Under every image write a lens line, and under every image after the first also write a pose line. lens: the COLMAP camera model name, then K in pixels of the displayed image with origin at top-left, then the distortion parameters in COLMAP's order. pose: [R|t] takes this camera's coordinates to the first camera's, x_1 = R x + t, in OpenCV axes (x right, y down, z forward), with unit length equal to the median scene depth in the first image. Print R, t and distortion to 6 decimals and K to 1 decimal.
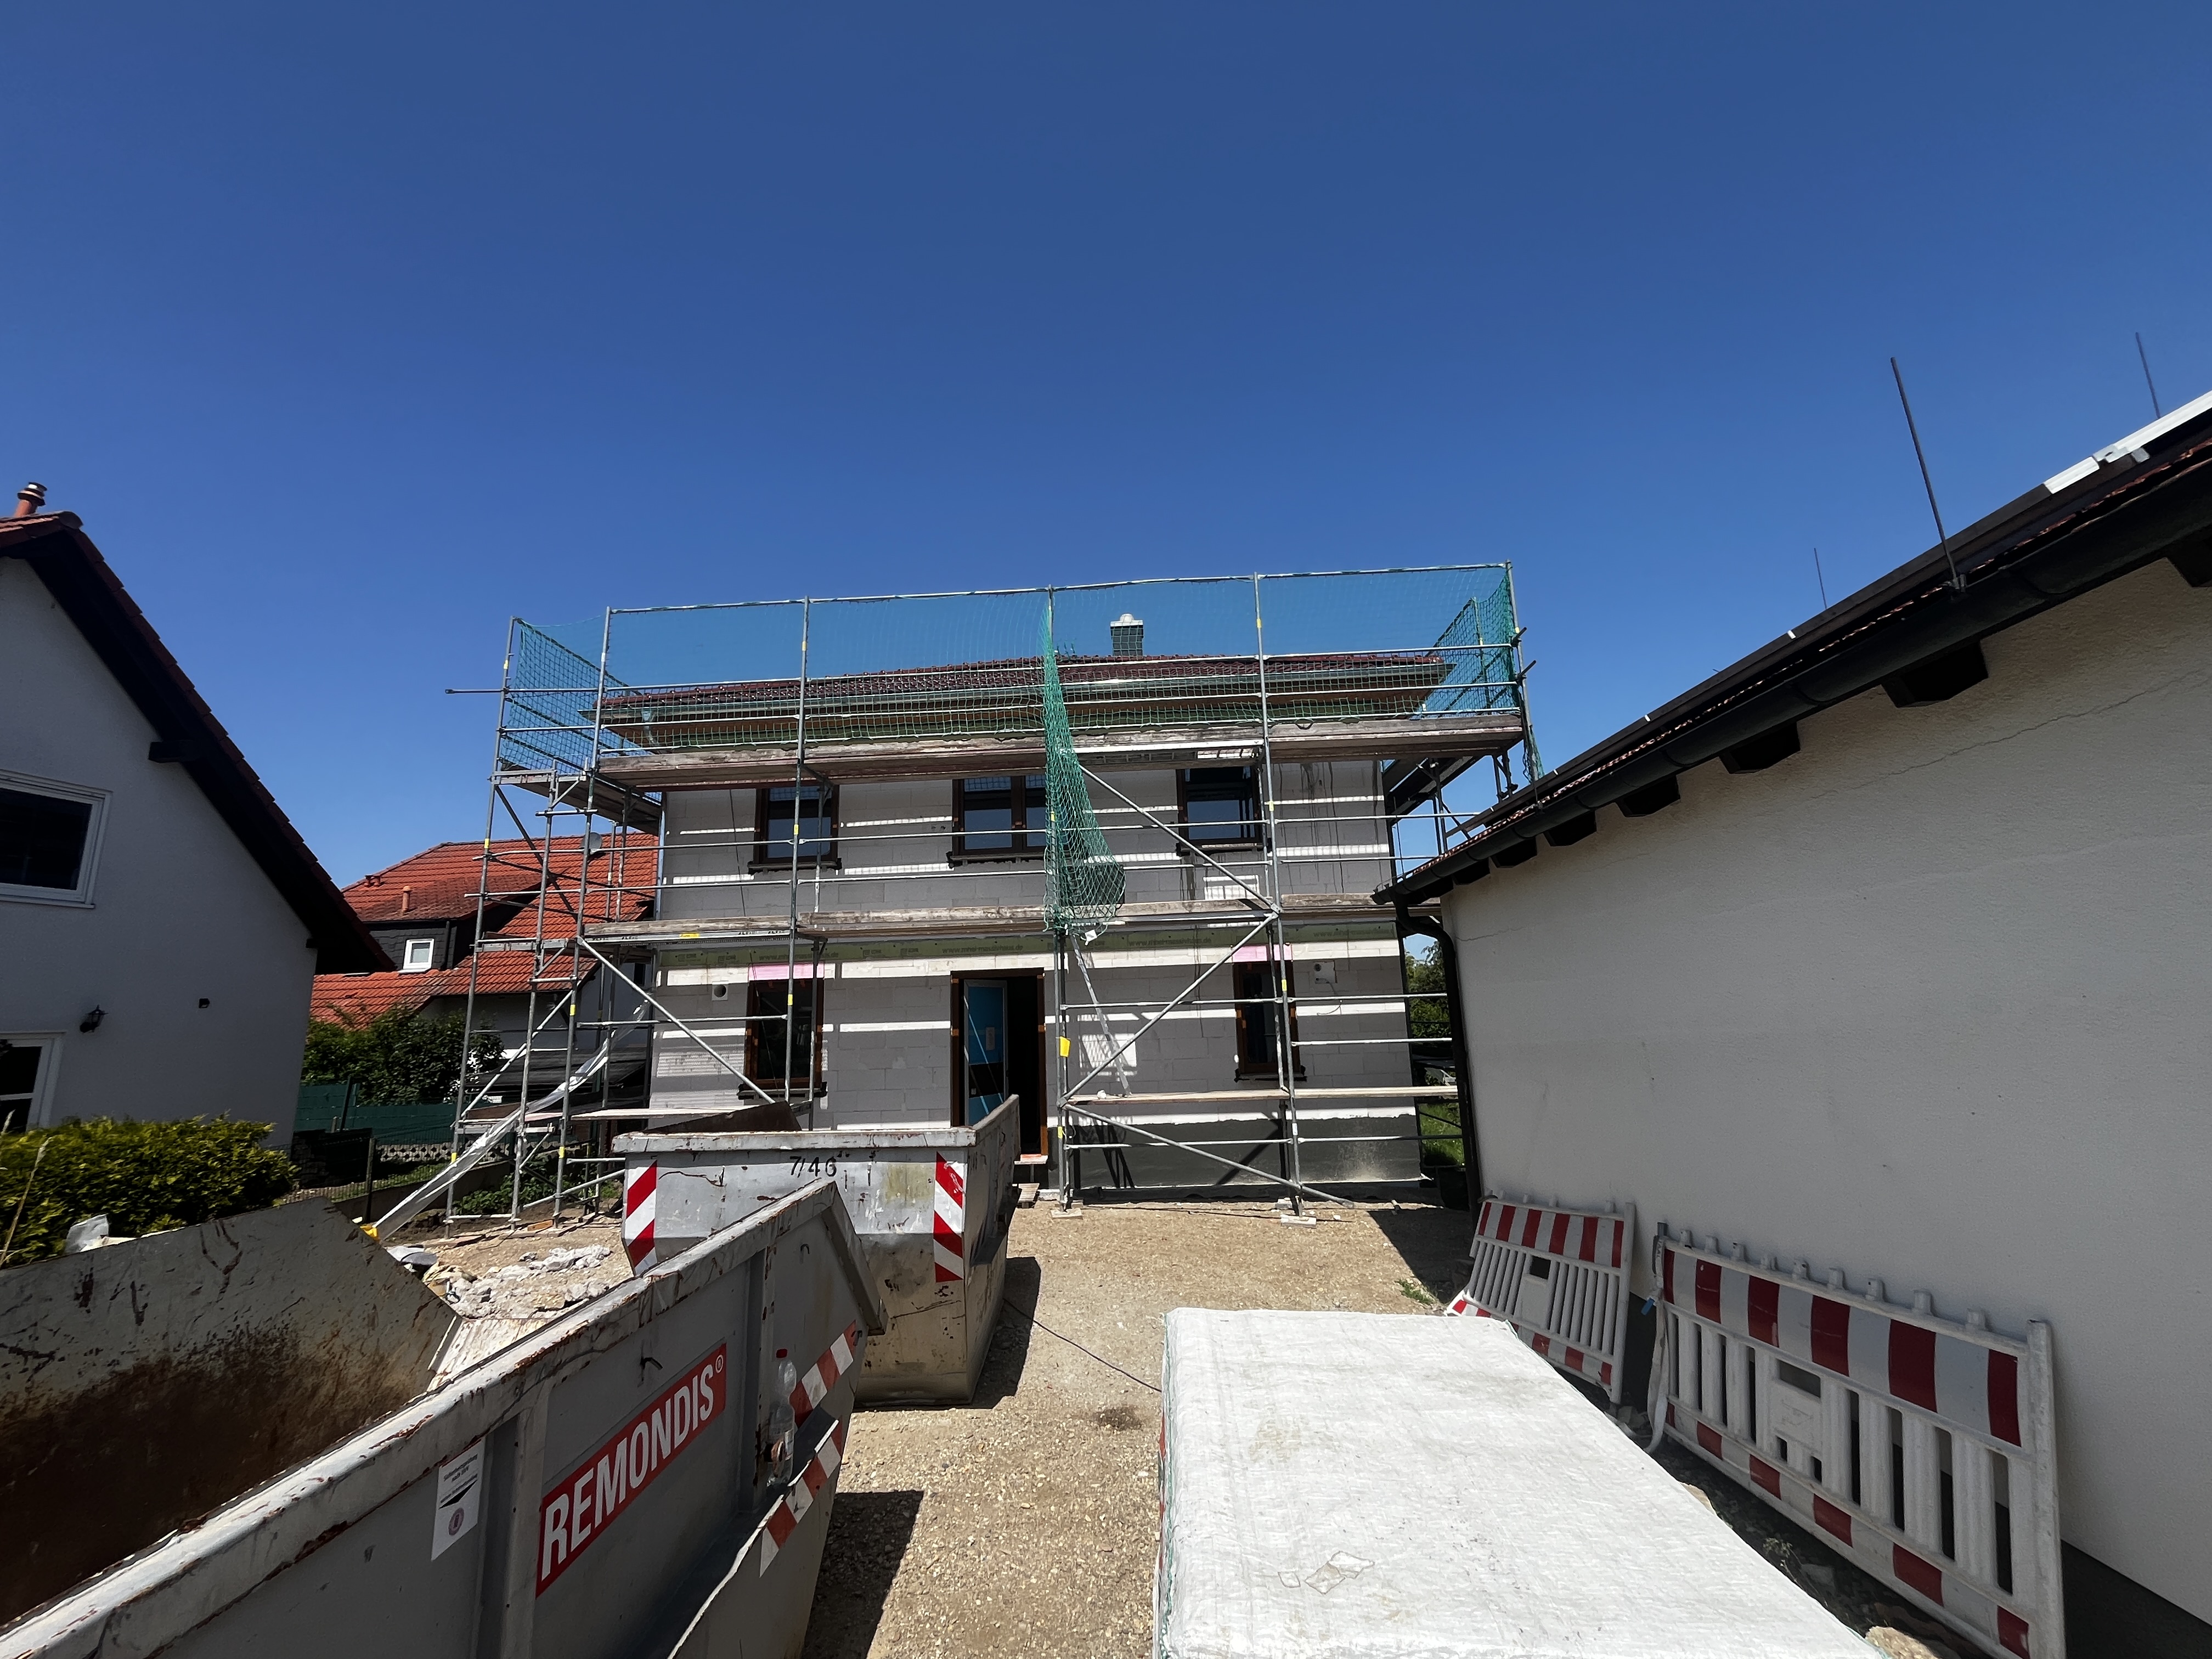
lens RADIAL K [[897.3, 0, 1106.0], [0, 897.3, 829.5], [0, 0, 1]] dist [-0.000755, 0.000481]
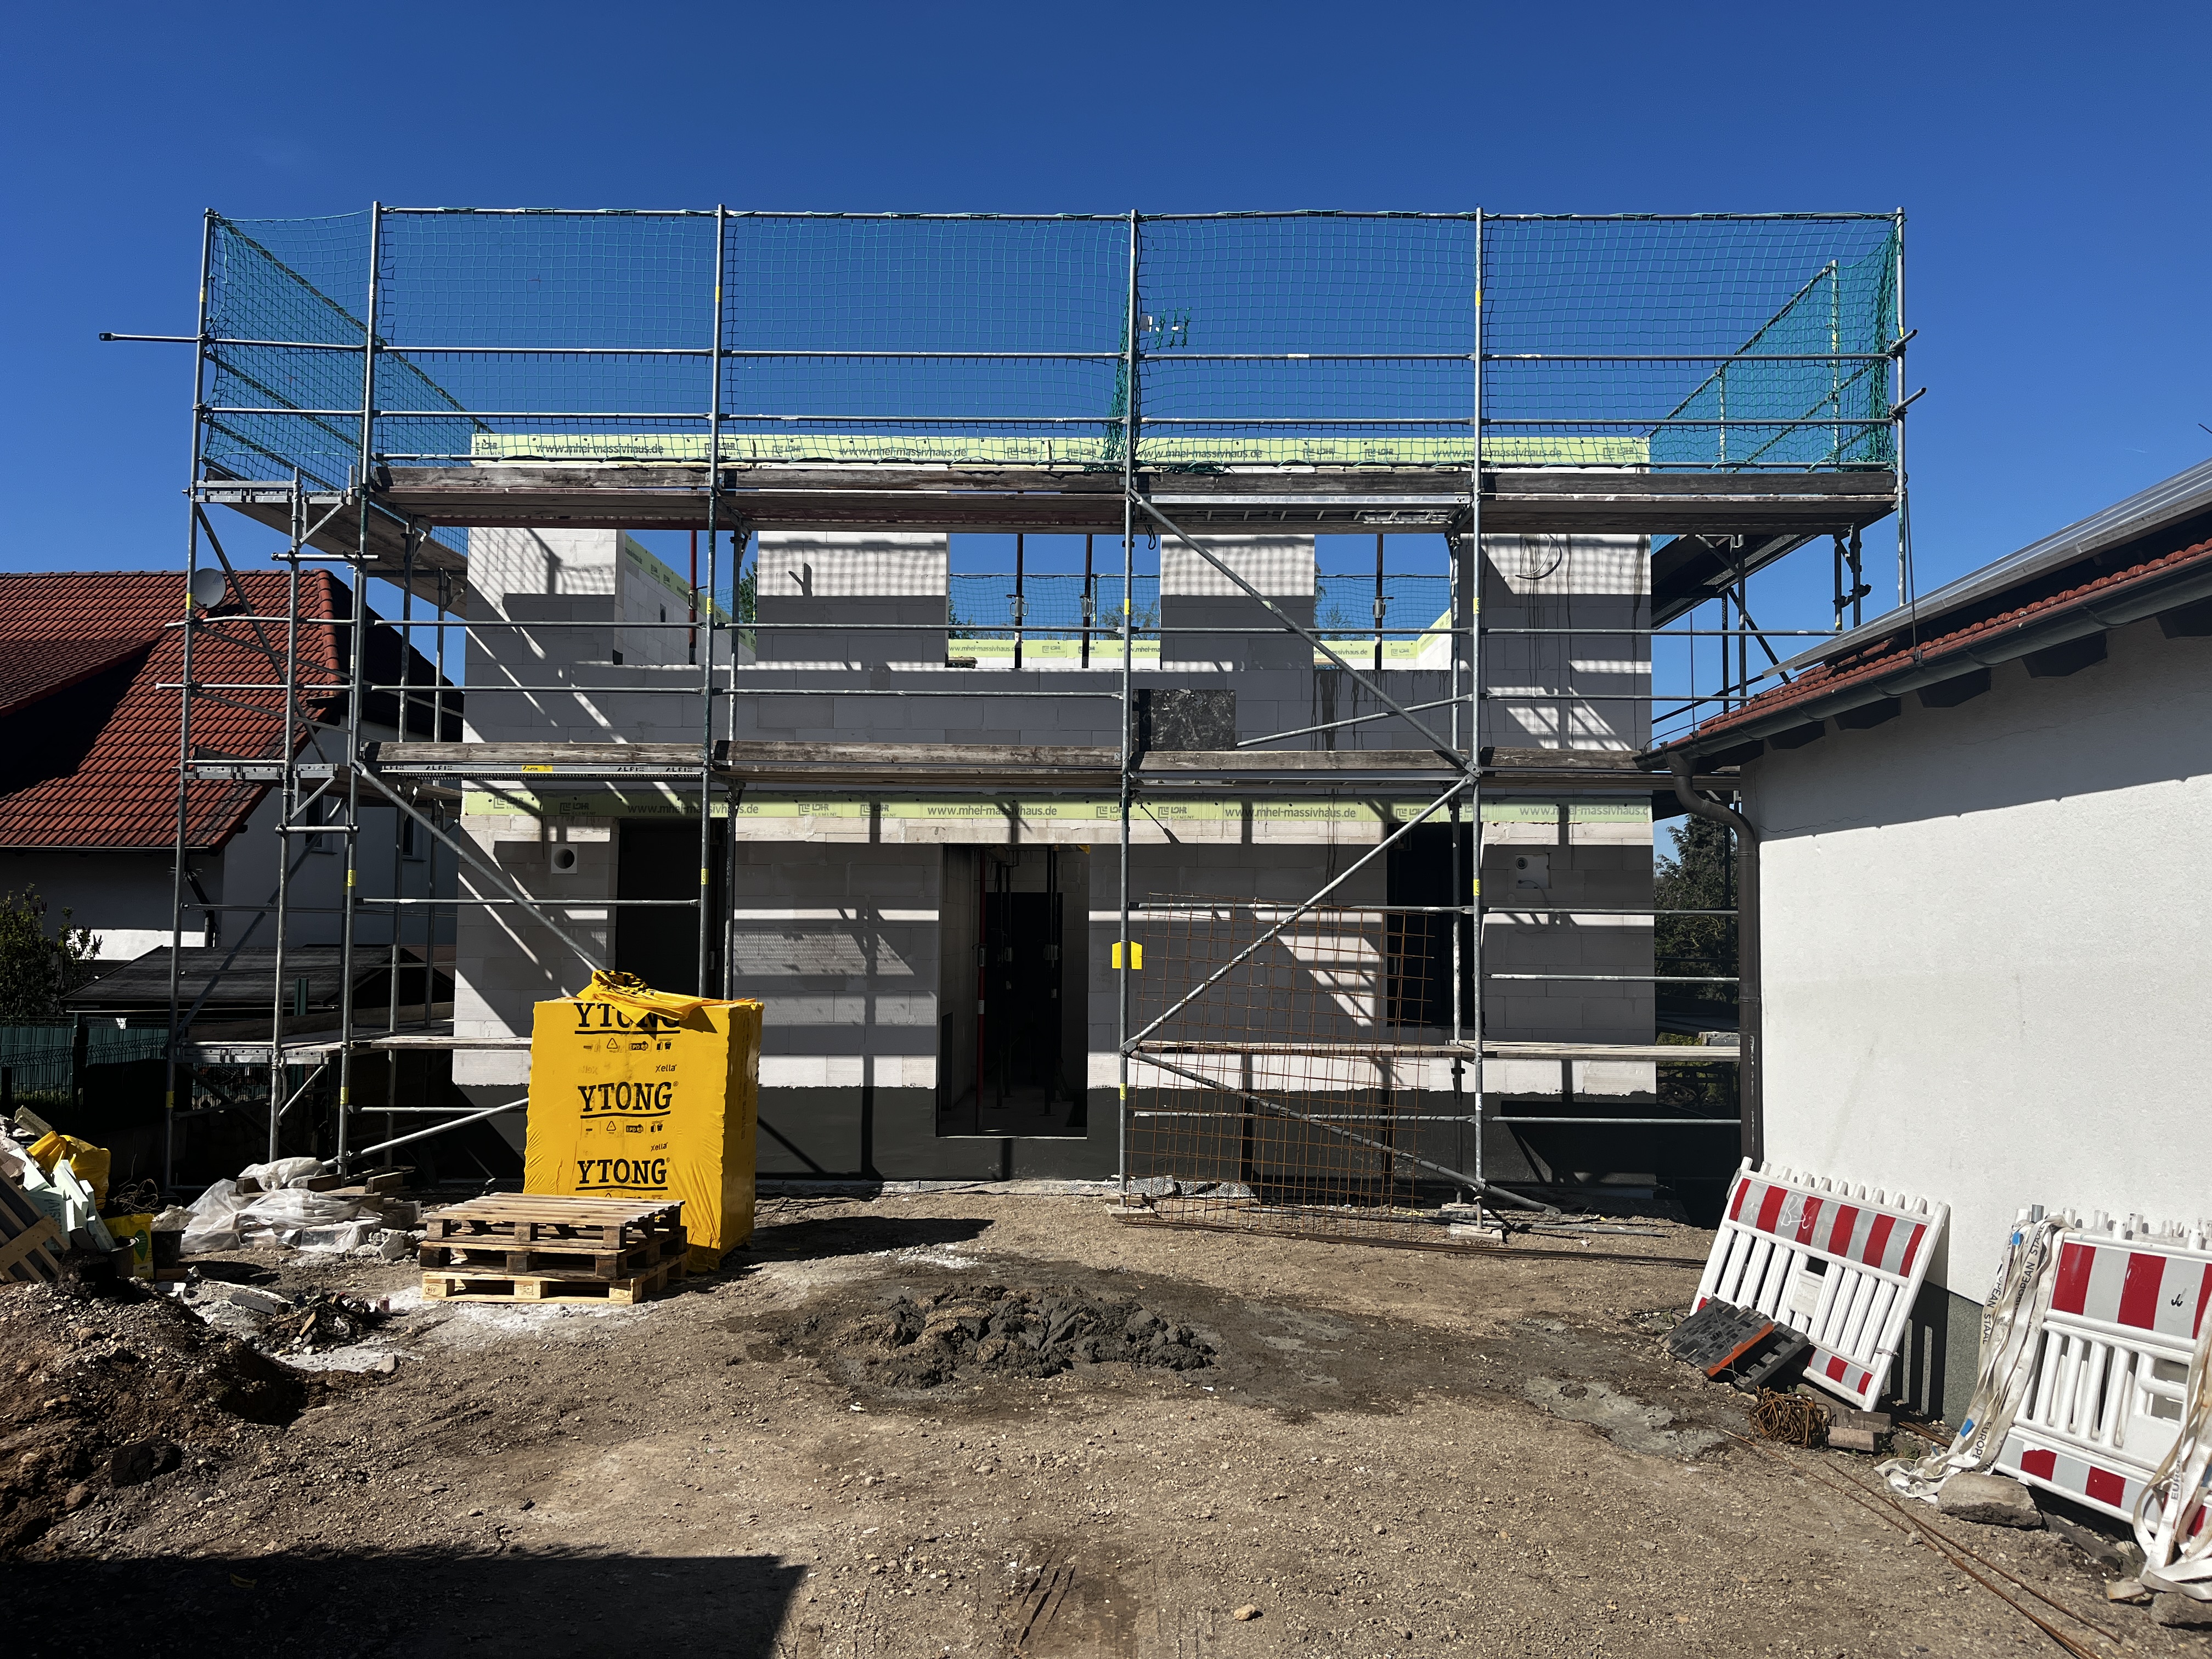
lens RADIAL K [[1684.2, 0, 1106.0], [0, 1684.2, 829.5], [0, 0, 1]] dist [0.071786, -0.096136]
pose [[0.998474, 0.044333, 0.032930, -0.102131], [-0.048506, 0.989079, 0.139174, -0.022670], [-0.026401, -0.140559, 0.989720, -0.178249]]
